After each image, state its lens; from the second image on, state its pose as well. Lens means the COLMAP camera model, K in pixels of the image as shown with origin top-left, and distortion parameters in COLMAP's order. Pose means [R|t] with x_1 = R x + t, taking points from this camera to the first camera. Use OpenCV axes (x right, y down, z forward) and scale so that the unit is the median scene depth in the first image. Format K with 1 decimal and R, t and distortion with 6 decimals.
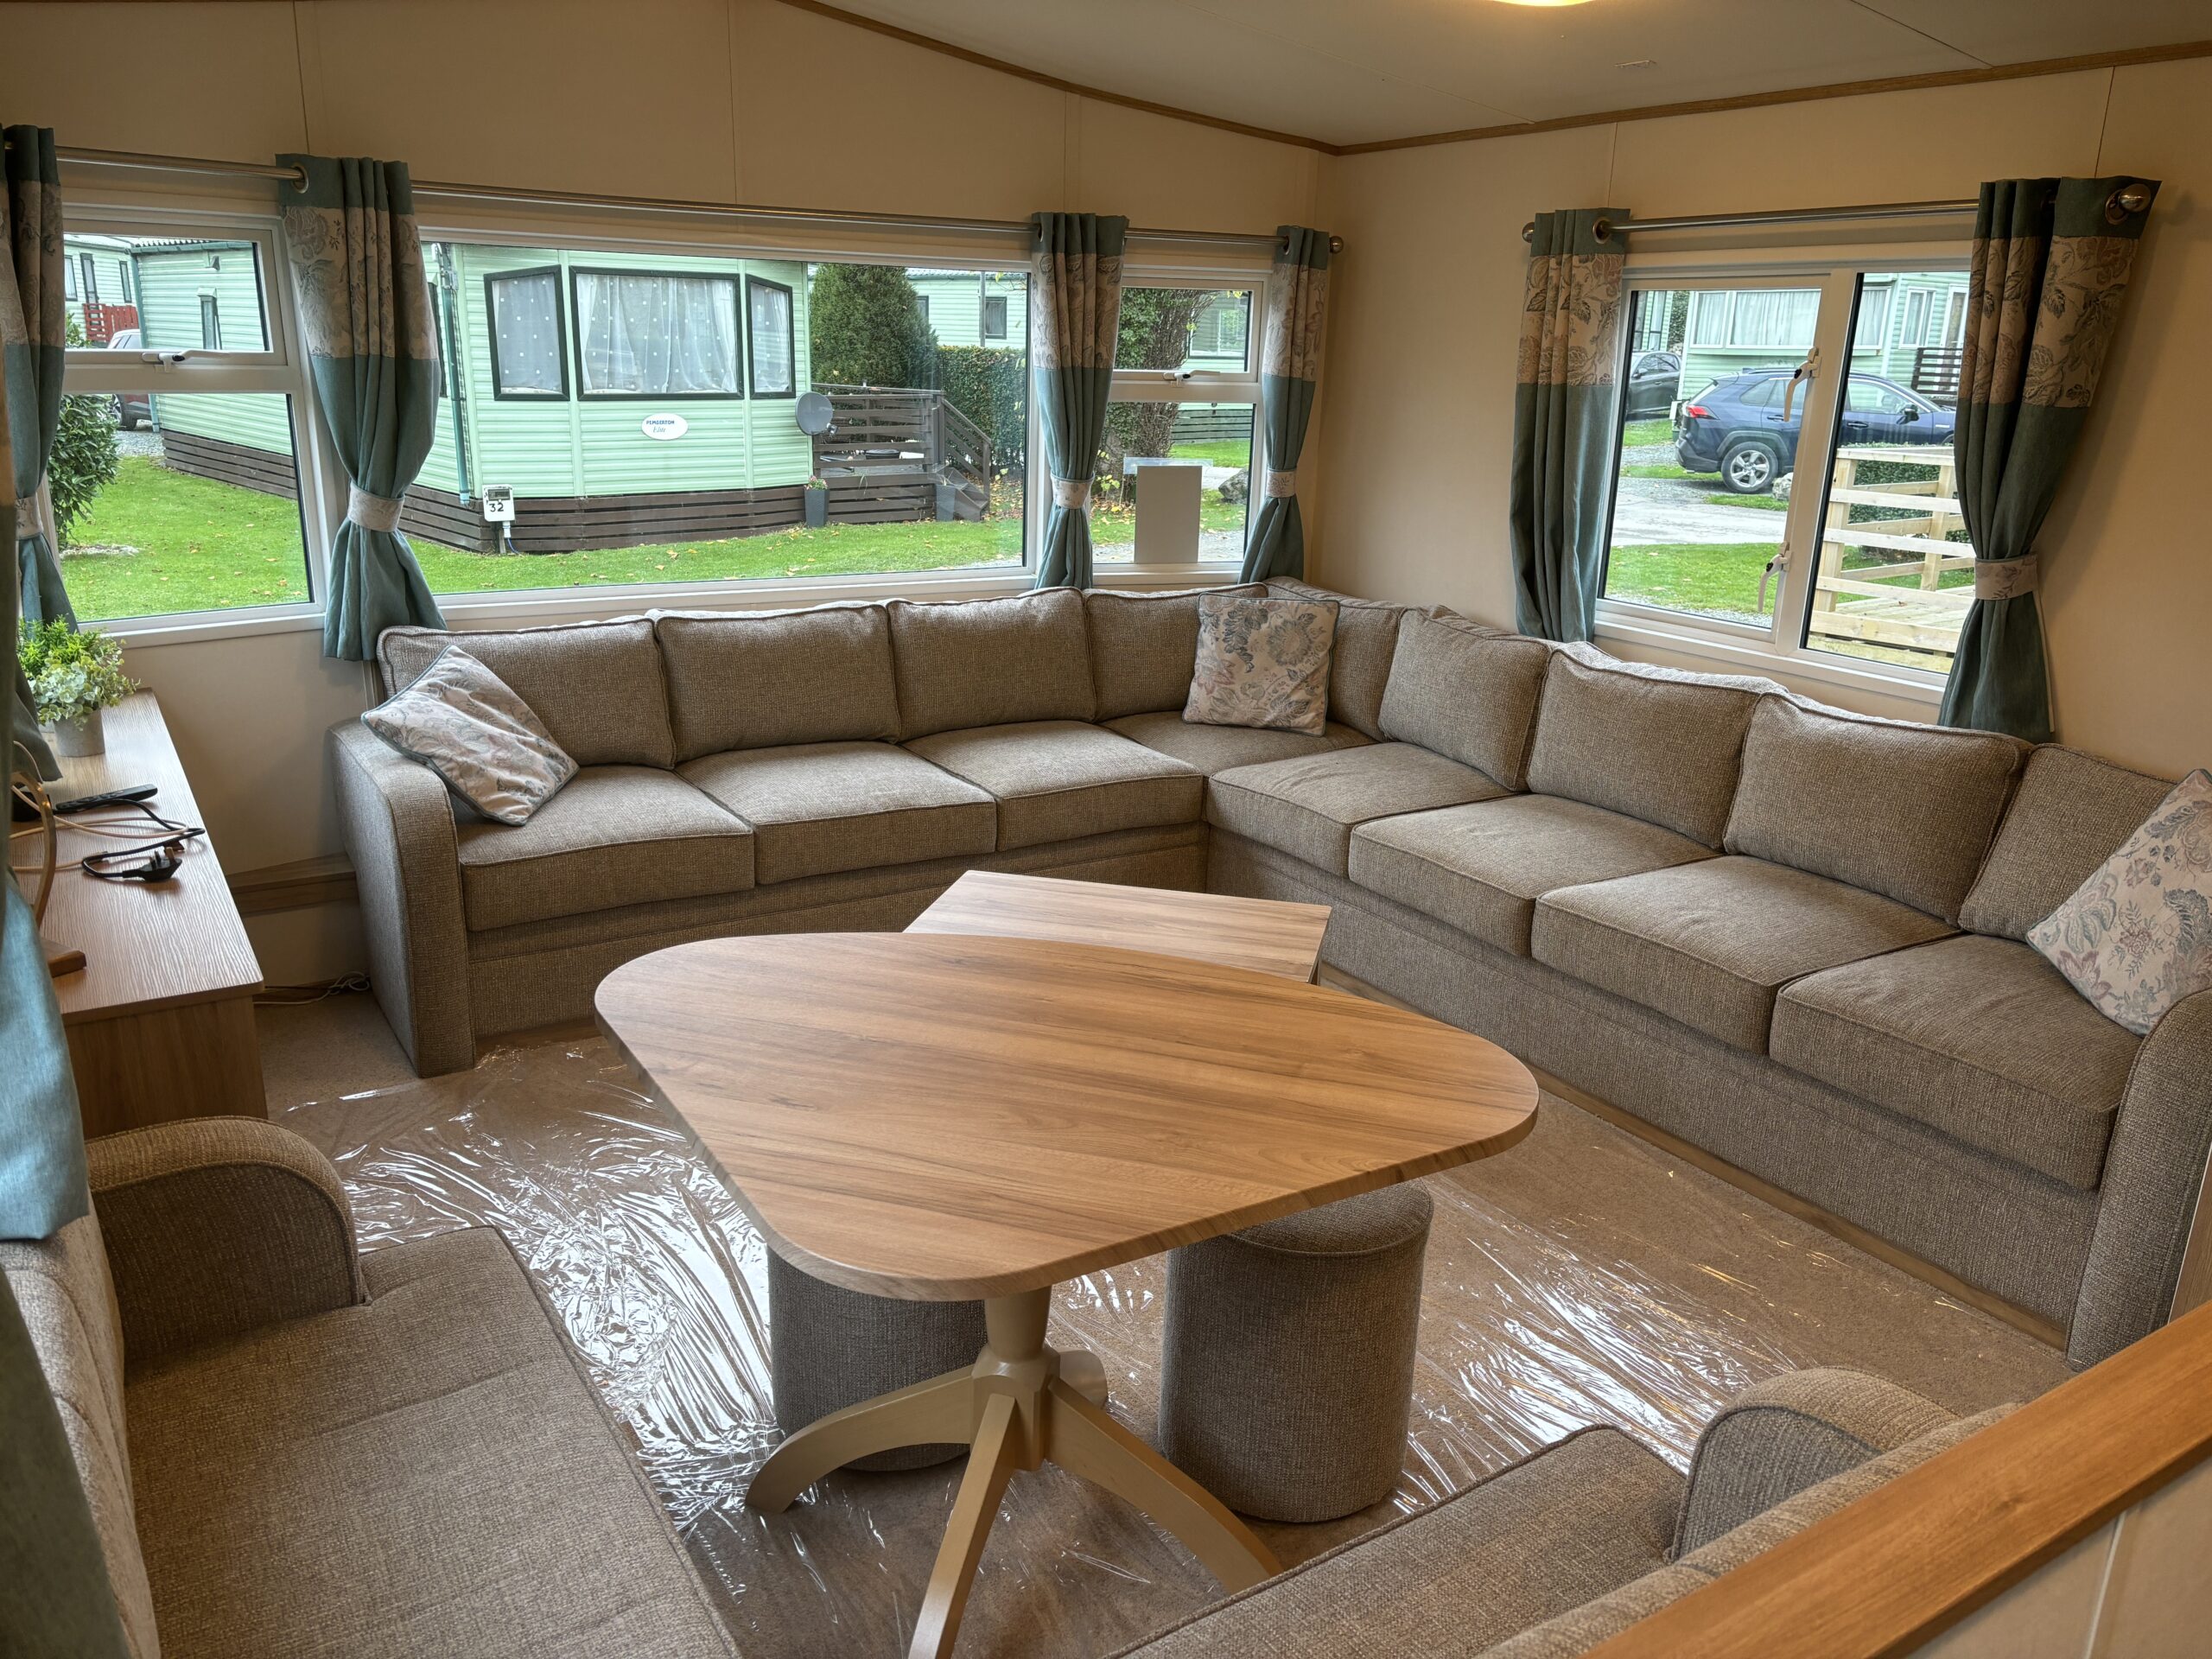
lens RADIAL K [[1665.8, 0, 1100.0], [0, 1665.8, 845.2], [0, 0, 1]] dist [0.082083, -0.086363]
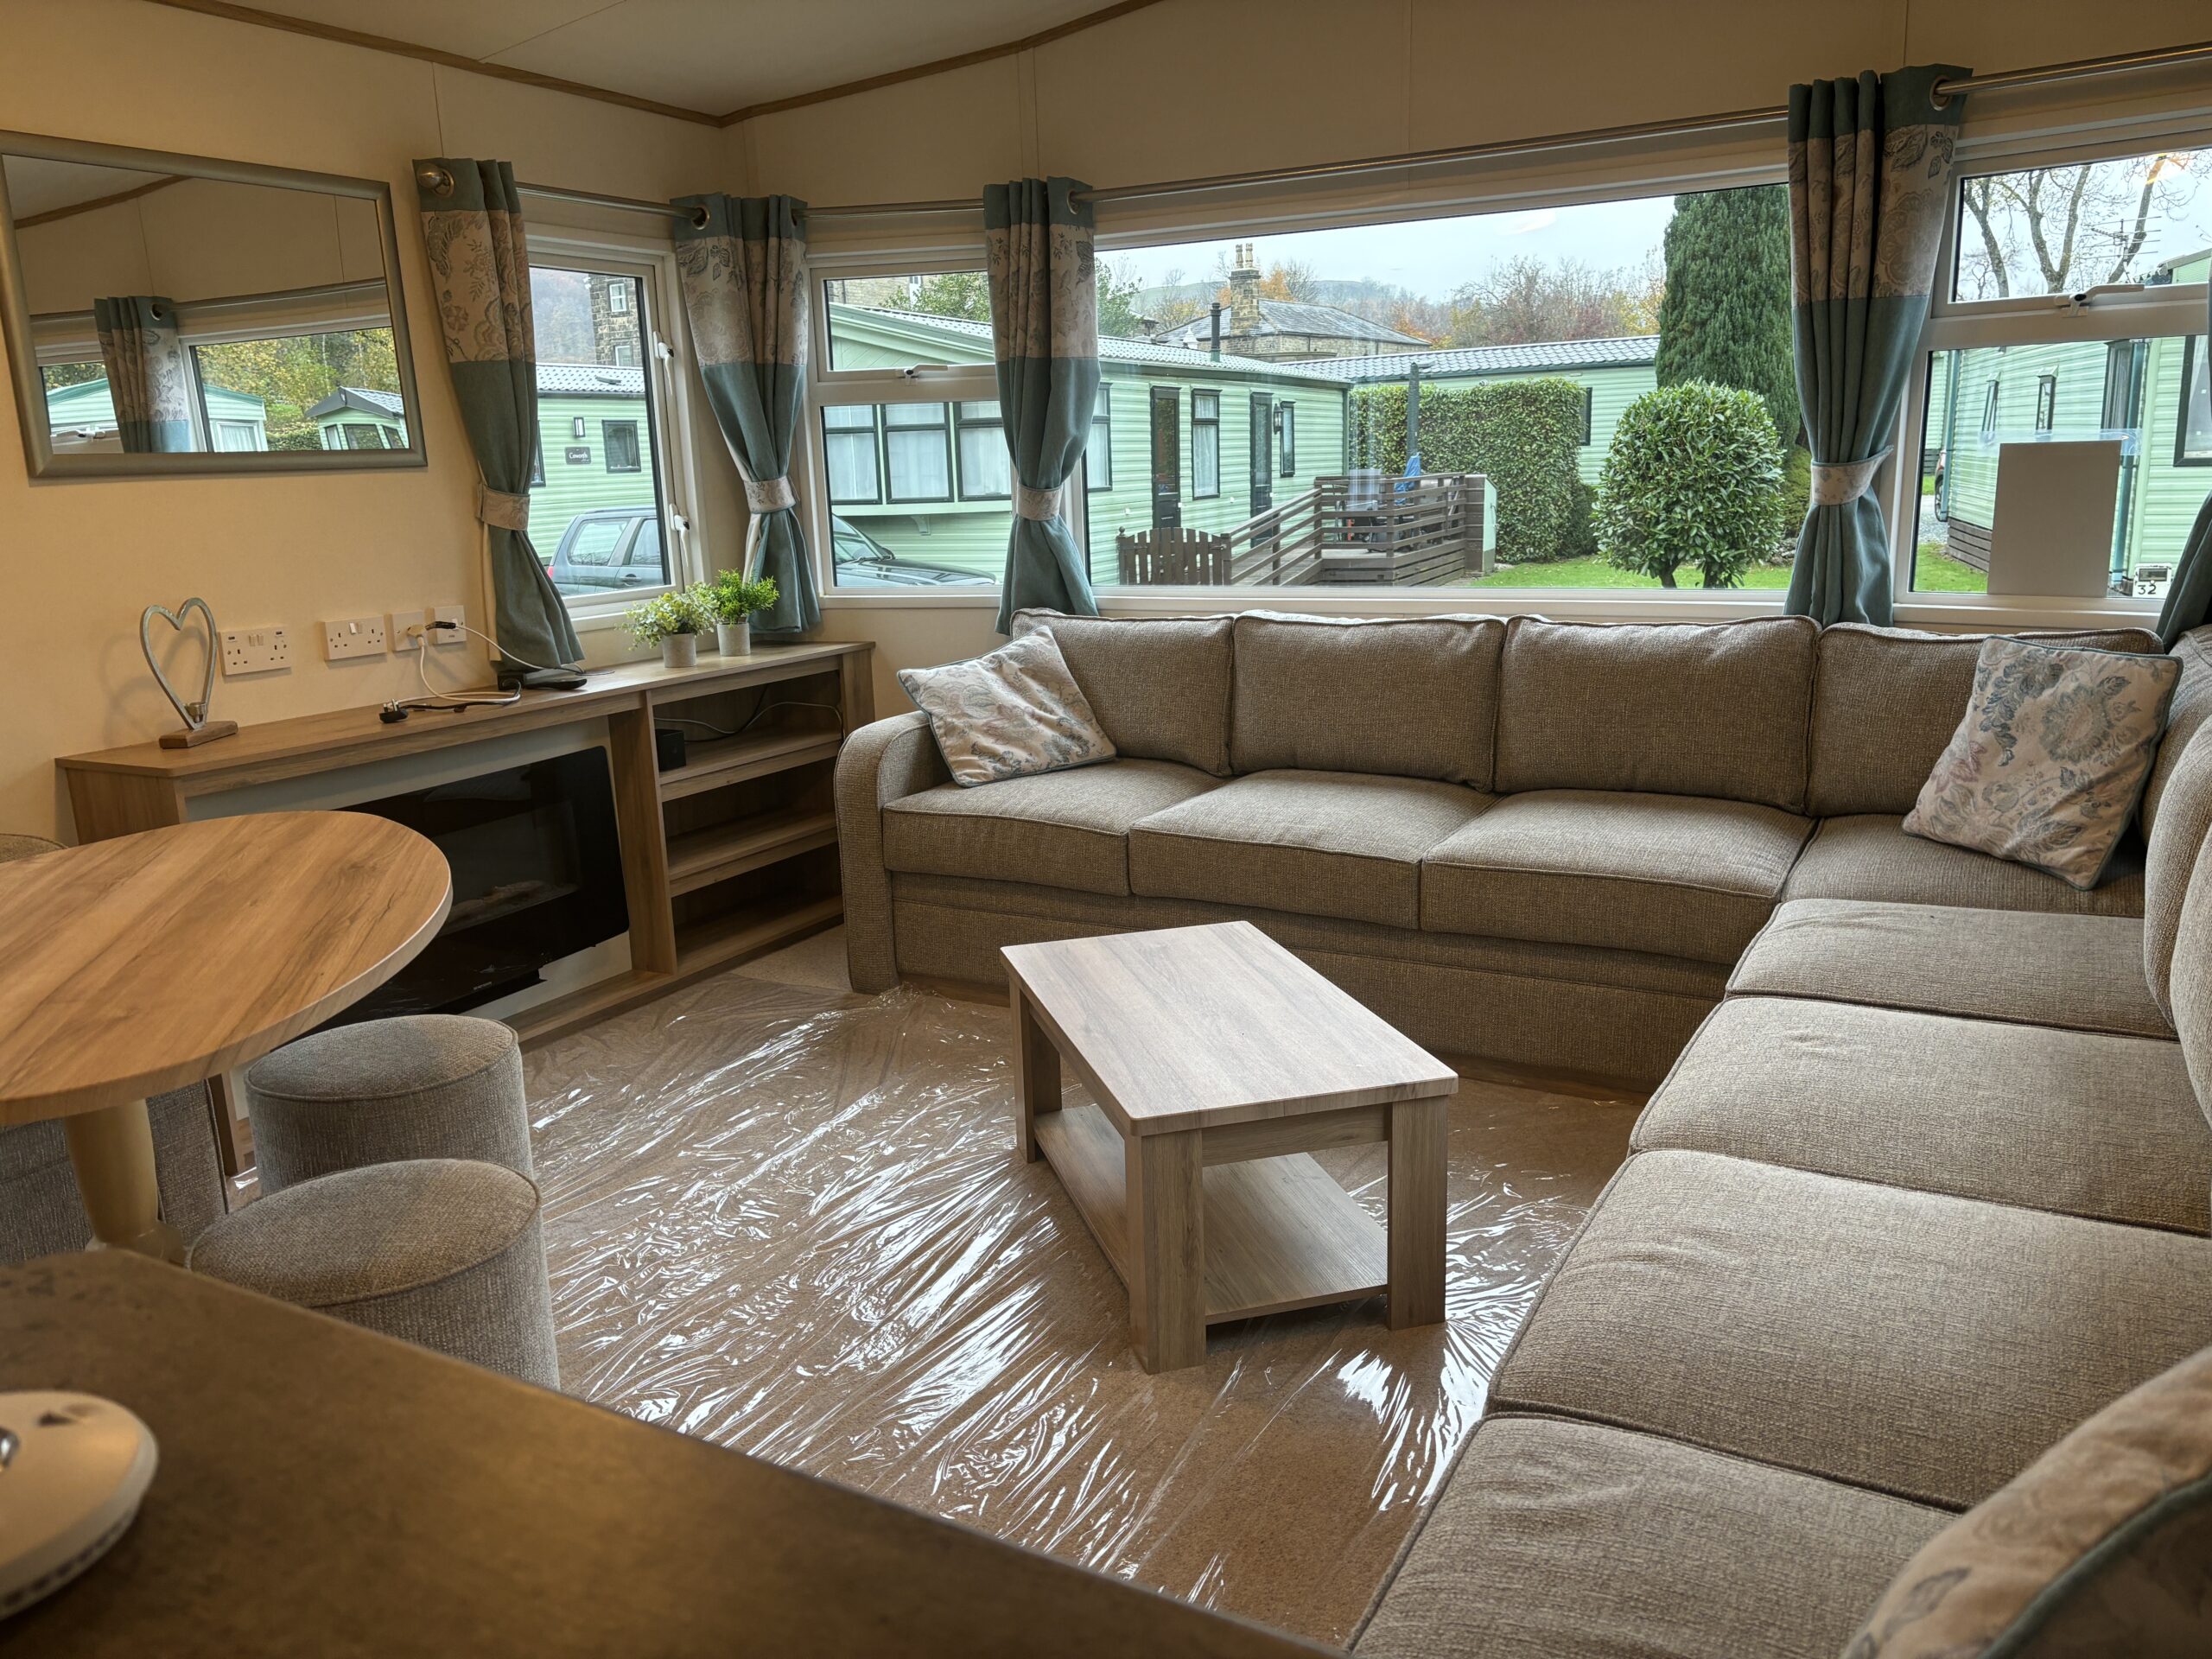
lens RADIAL K [[1676.0, 0, 1110.1], [0, 1676.0, 822.4], [0, 0, 1]] dist [0.088251, -0.117363]
pose [[0.486850, 0.145974, -0.861202, 0.500278], [-0.210299, 0.976524, 0.046636, -0.047922], [0.847792, 0.158405, 0.506119, 0.451834]]
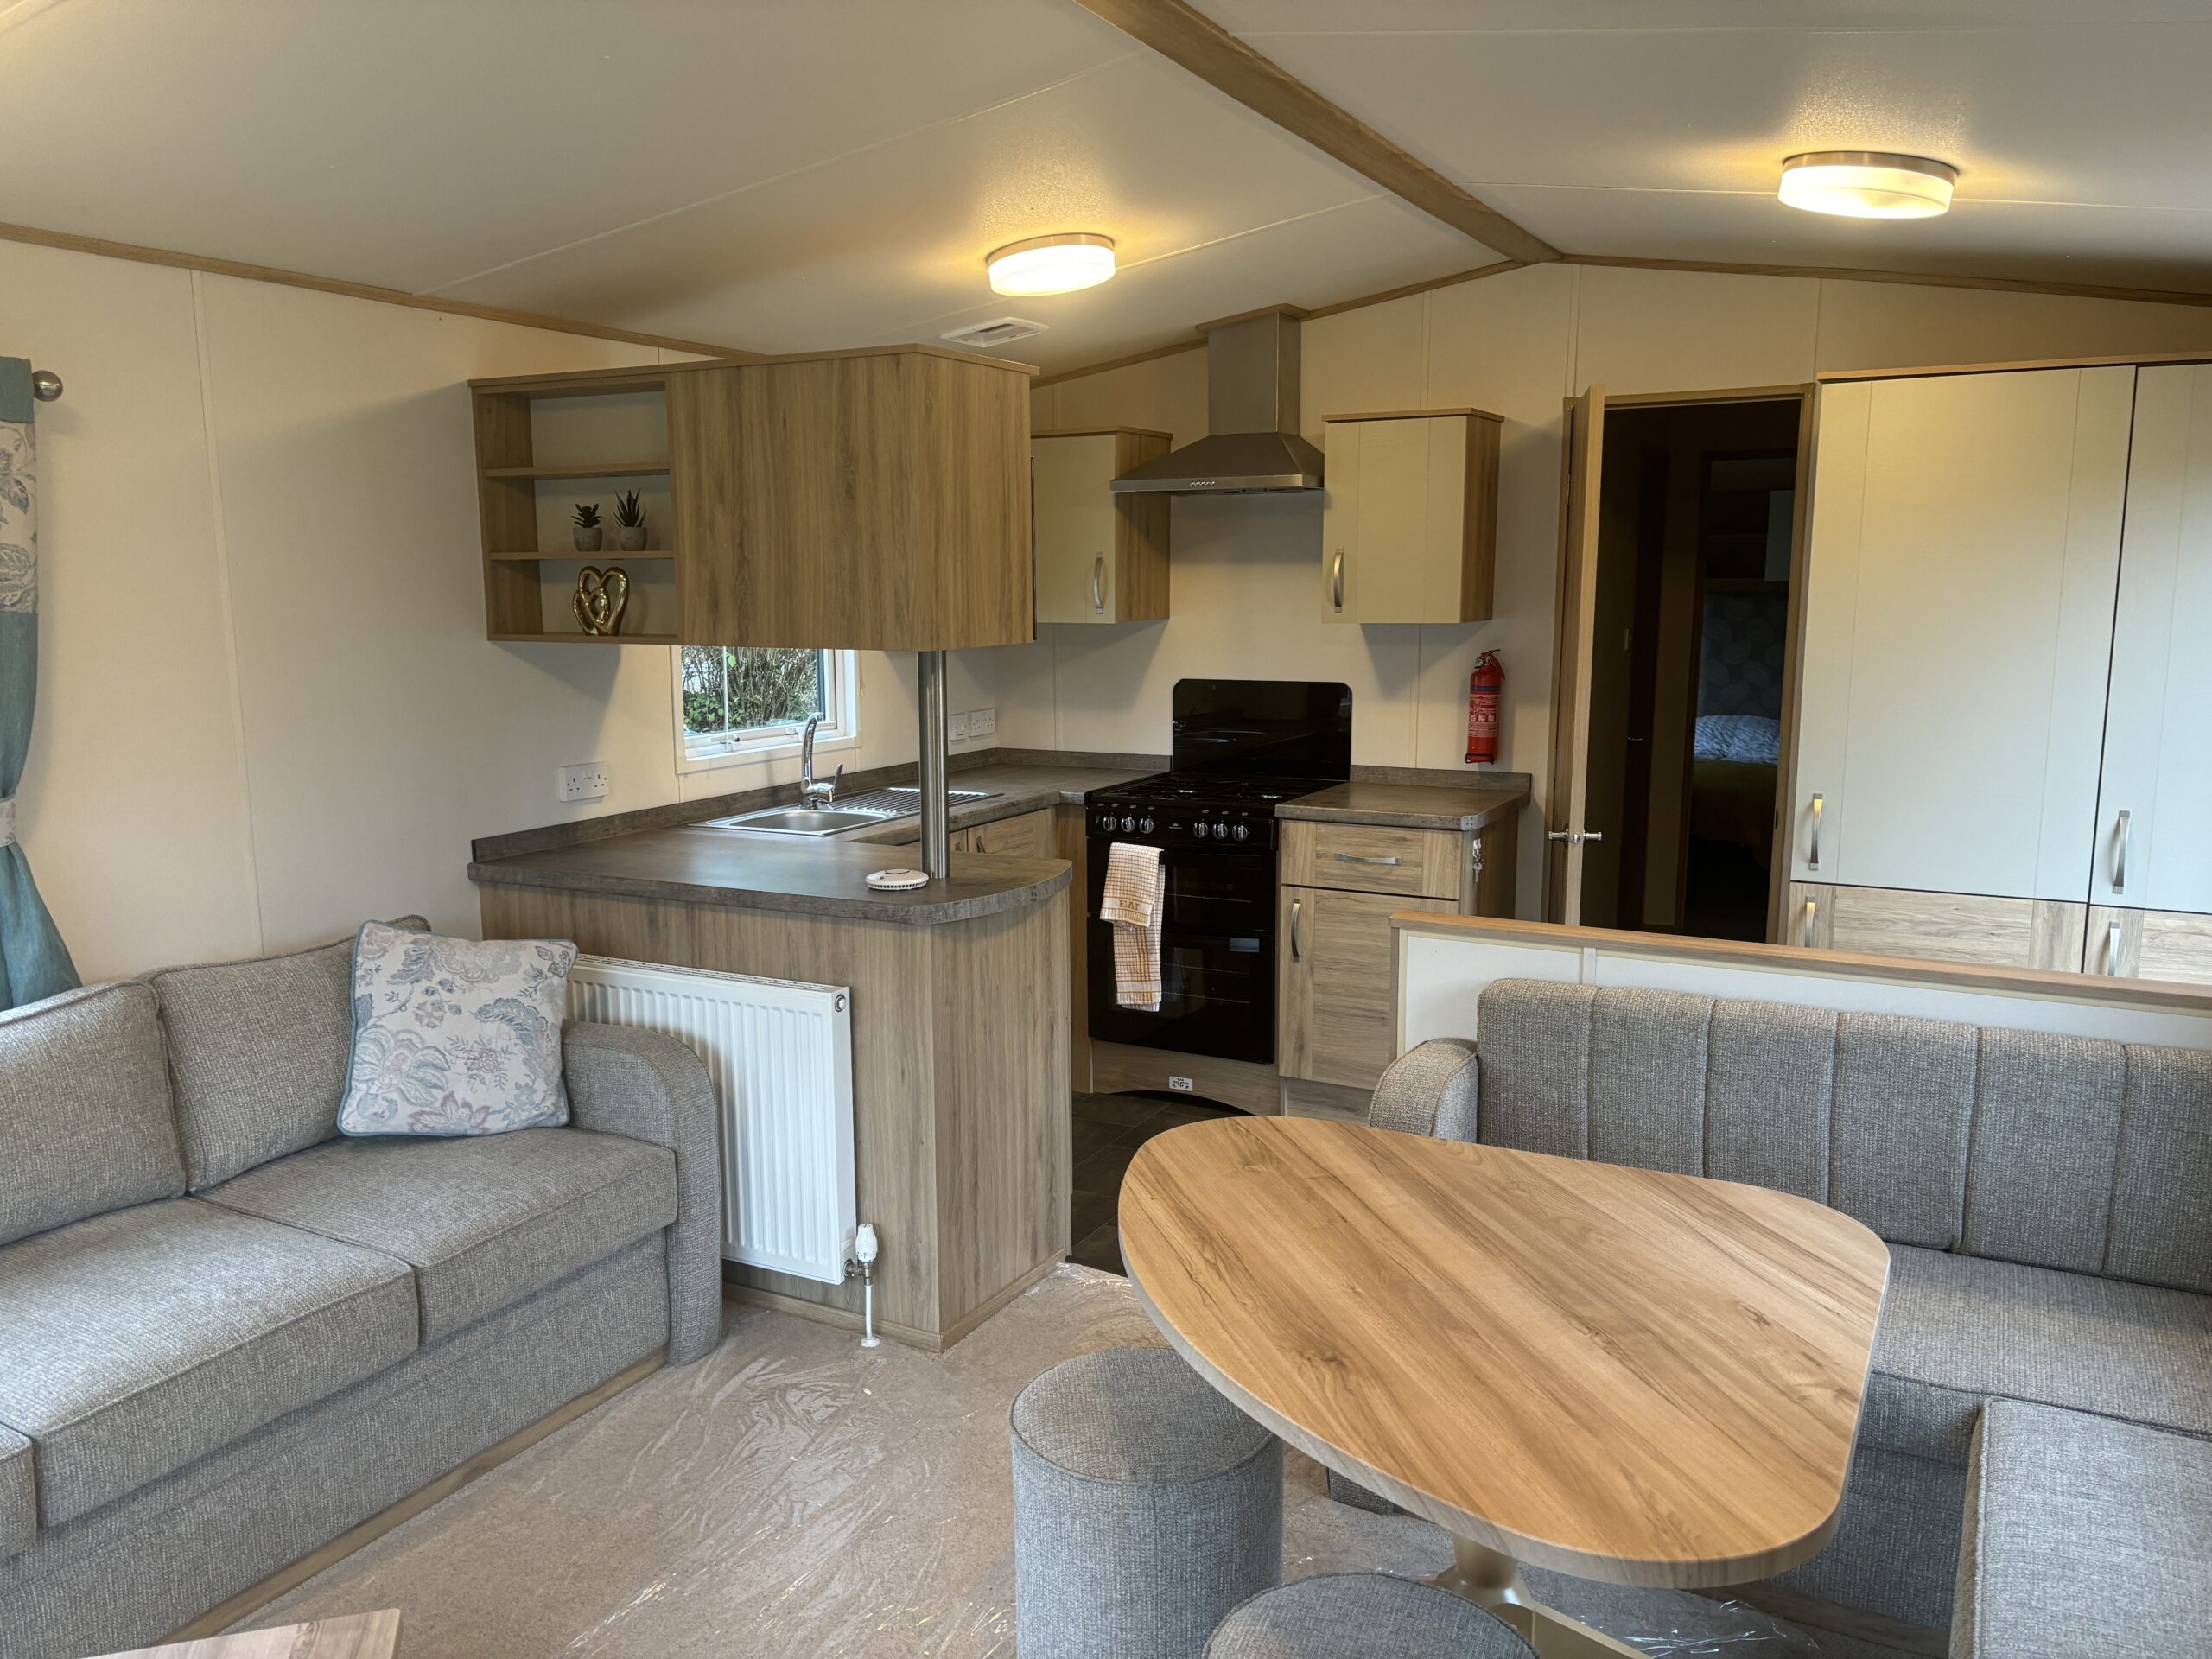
lens RADIAL K [[1665.8, 0, 1100.0], [0, 1665.8, 845.2], [0, 0, 1]] dist [0.082083, -0.086363]
pose [[-0.496680, -0.165116, 0.852083, -0.330253], [0.244088, 0.915543, 0.319691, -0.211055], [-0.832905, 0.366767, -0.414429, 0.682230]]
